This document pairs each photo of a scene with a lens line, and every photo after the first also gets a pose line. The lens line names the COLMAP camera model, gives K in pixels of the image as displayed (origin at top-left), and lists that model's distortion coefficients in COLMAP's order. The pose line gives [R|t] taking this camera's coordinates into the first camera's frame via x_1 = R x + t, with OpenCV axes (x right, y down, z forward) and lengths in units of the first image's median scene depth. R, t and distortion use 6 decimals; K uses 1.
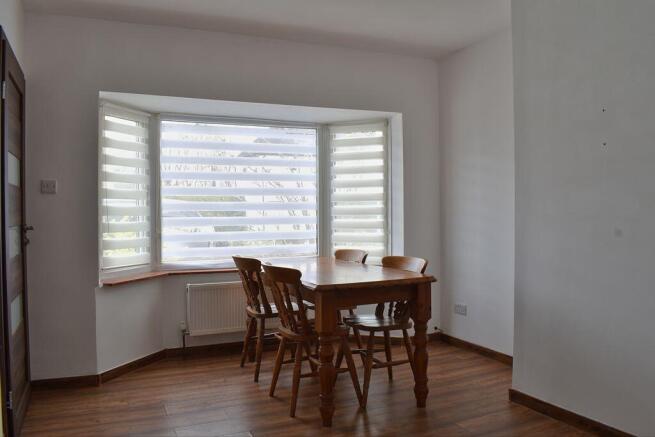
lens RADIAL K [[528.1, 0, 329.8], [0, 528.1, 221.0], [0, 0, 1]] dist [-0.056989, 0.004401]
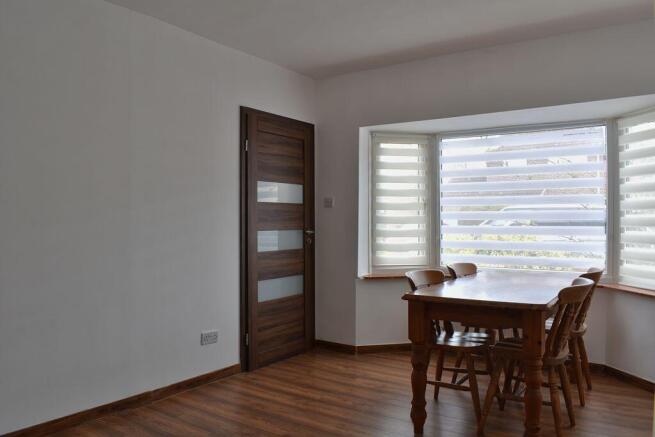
lens RADIAL K [[528.1, 0, 330.7], [0, 528.1, 216.4], [0, 0, 1]] dist [-0.056989, 0.004401]
pose [[0.521702, 0.002124, -0.853125, 0.539989], [-0.016488, 0.999835, -0.007593, -0.014563], [0.852969, 0.018028, 0.521651, 0.215802]]
